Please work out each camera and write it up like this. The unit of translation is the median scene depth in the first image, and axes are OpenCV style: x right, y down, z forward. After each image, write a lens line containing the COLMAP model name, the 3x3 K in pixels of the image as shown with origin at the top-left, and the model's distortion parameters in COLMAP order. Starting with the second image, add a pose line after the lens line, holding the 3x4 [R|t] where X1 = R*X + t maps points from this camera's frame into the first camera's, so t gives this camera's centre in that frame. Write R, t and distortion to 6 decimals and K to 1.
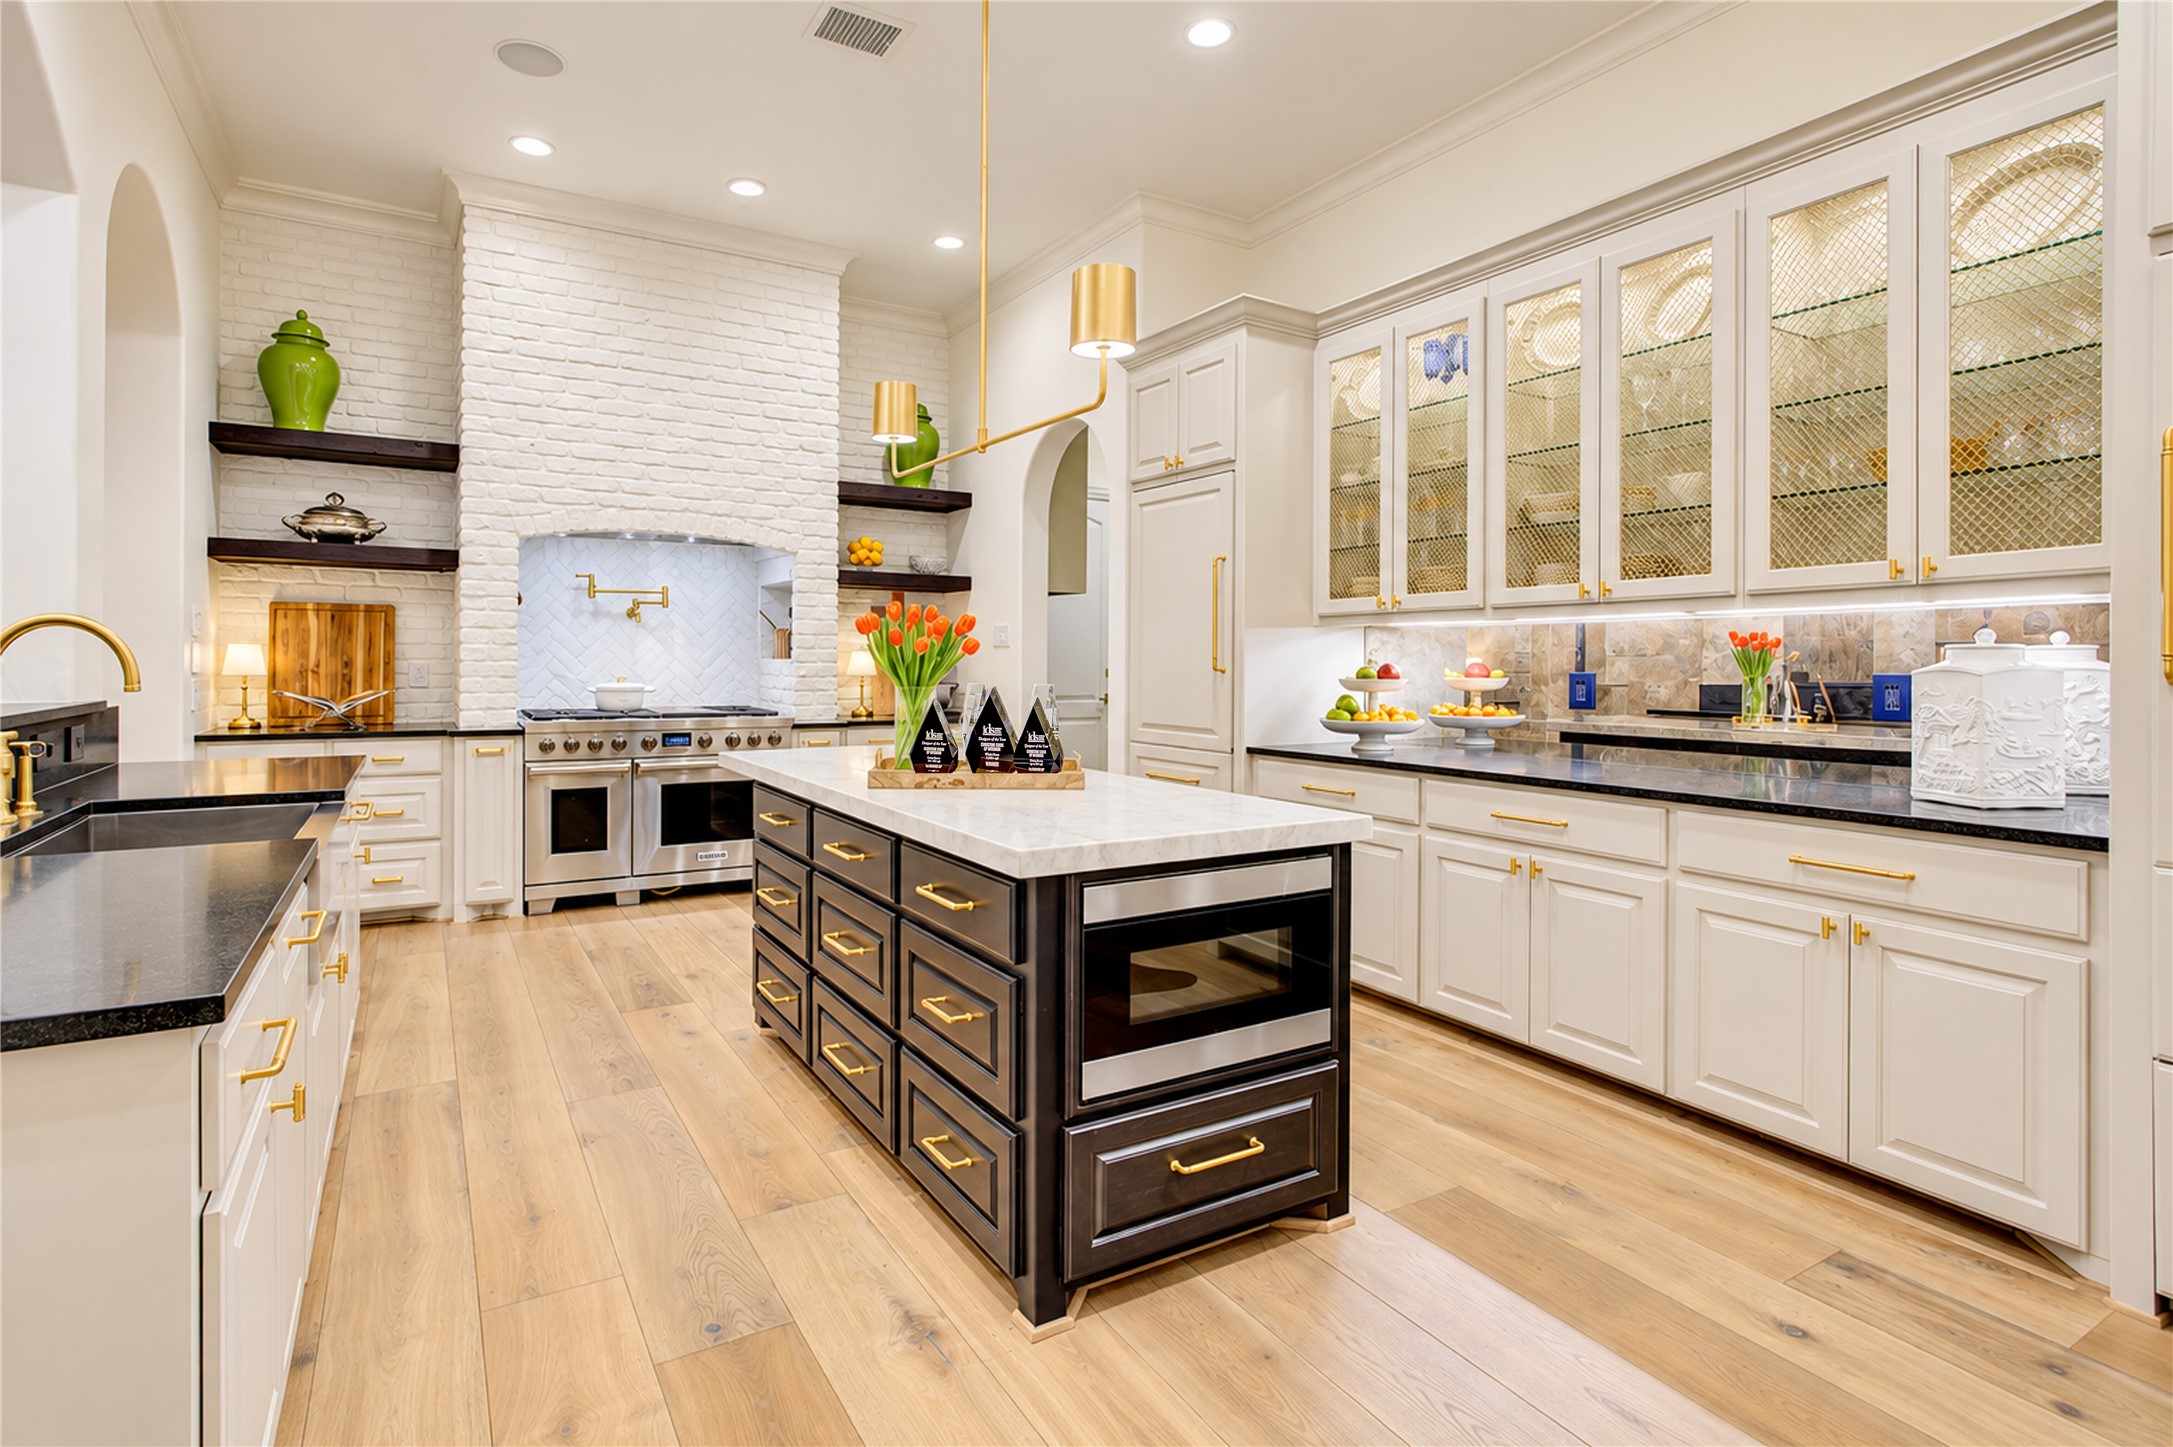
lens RADIAL K [[1104.9, 0, 1089.5], [0, 1104.9, 669.3], [0, 0, 1]] dist [0.001372, 0.000247]
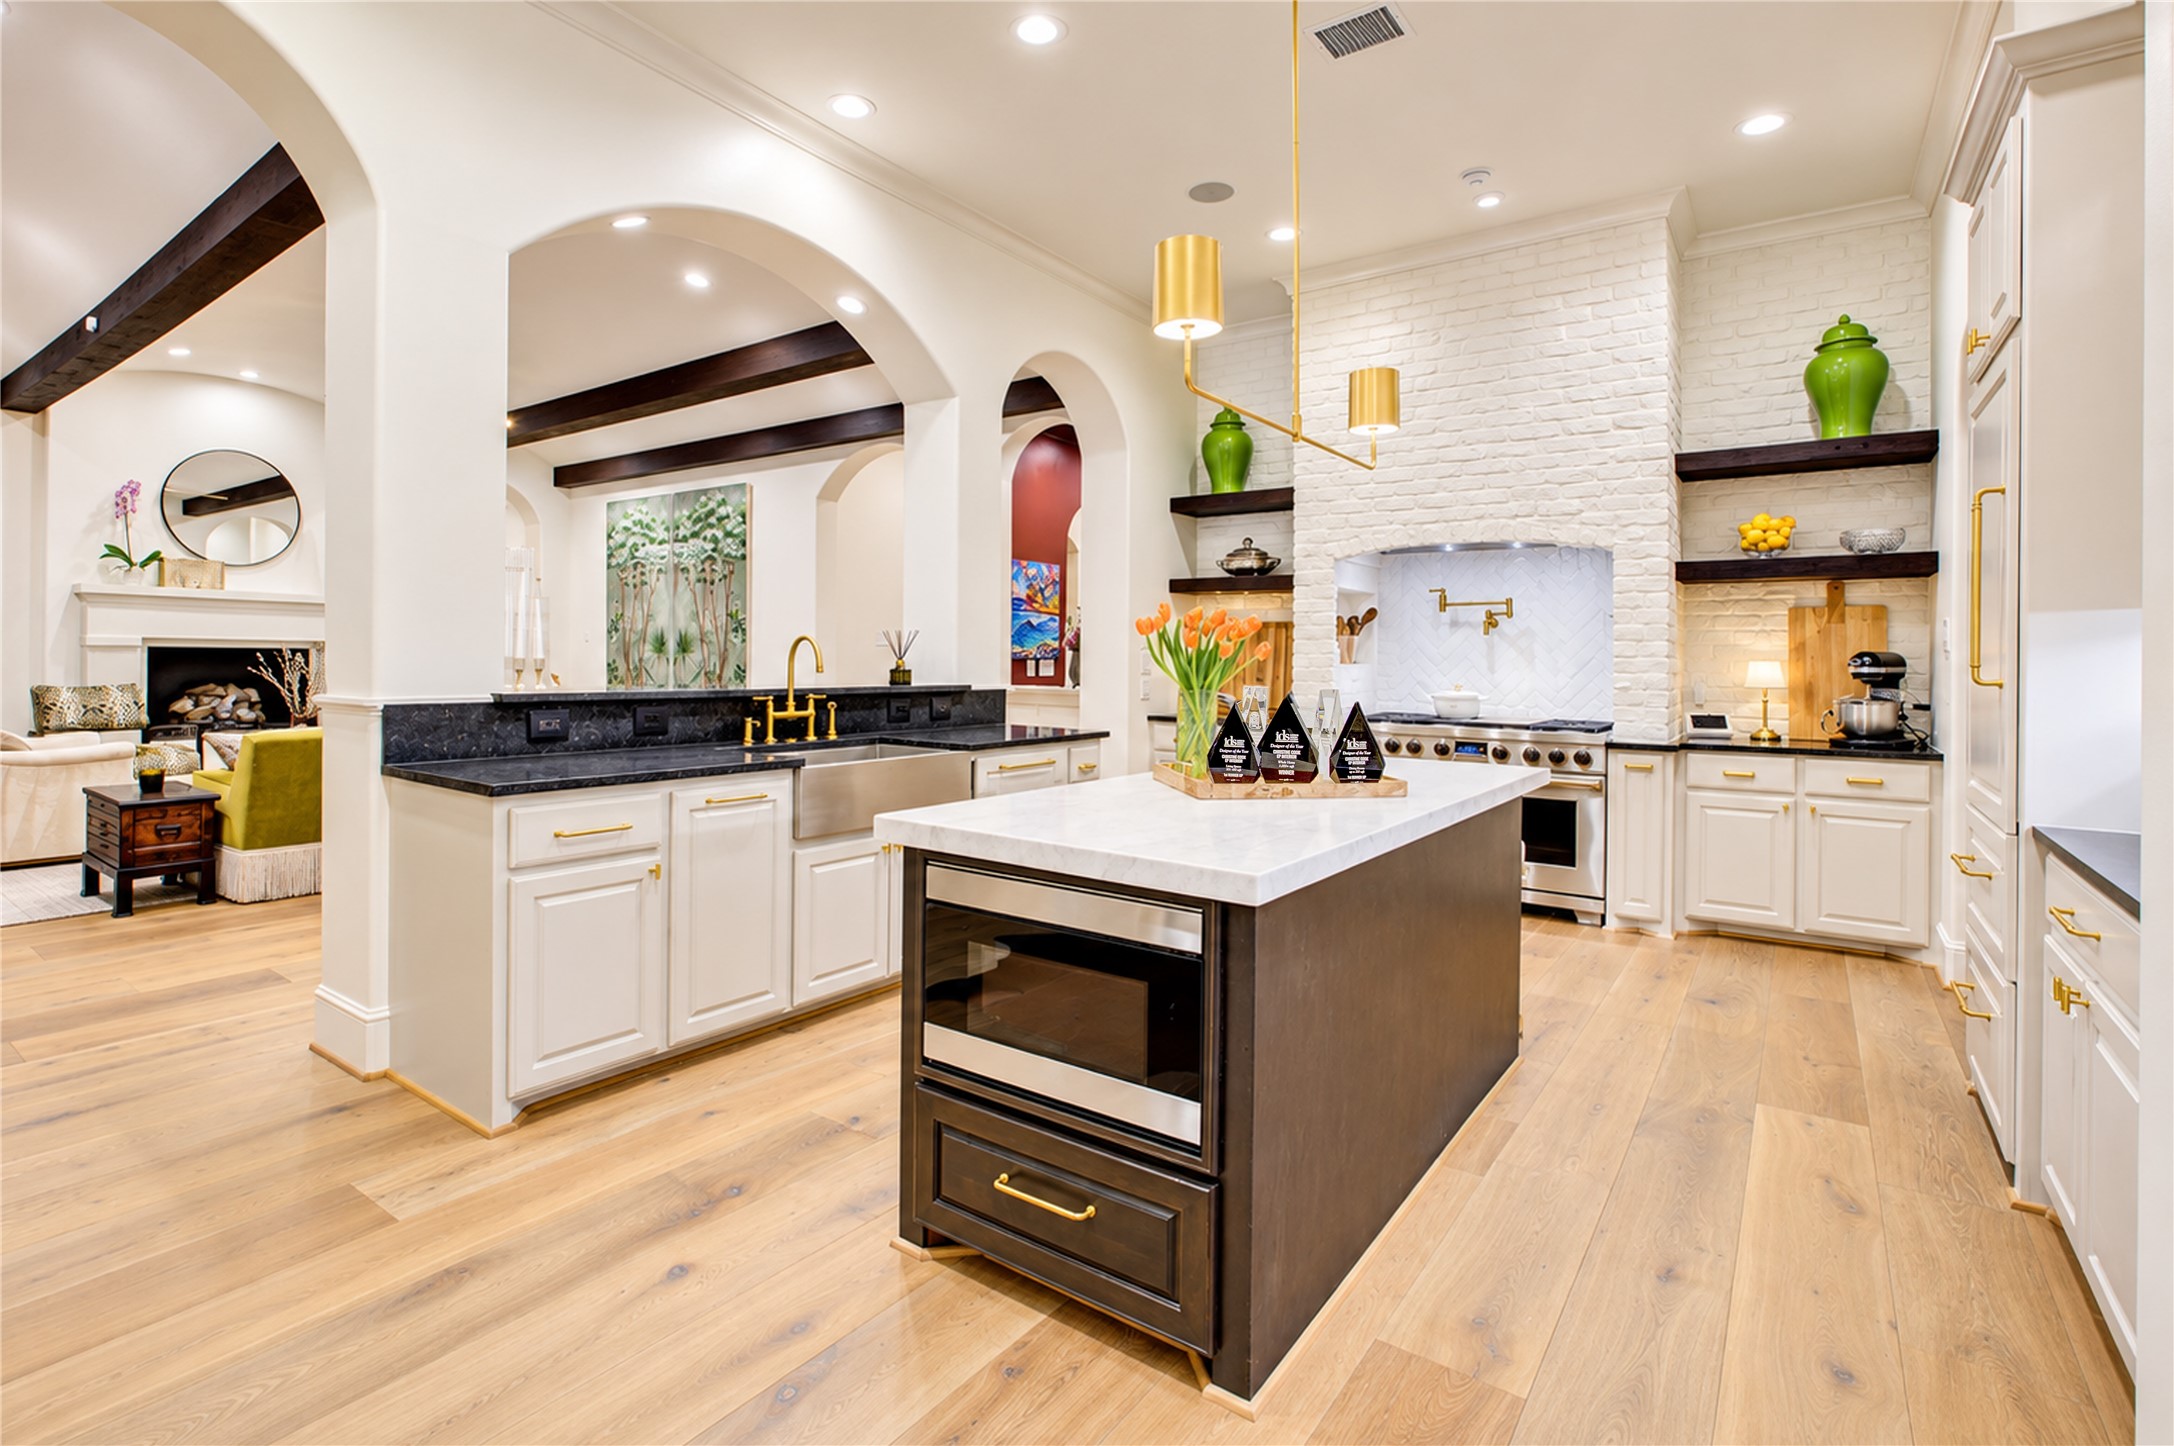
lens RADIAL K [[1114.2, 0, 1034.7], [0, 1114.2, 662.7], [0, 0, 1]] dist [-0.000178, -0.000041]
pose [[0.407554, -0.003127, -0.913176, 0.394421], [-0.011669, 0.999895, -0.008632, -0.000548], [0.913106, 0.014174, 0.407475, 0.251551]]
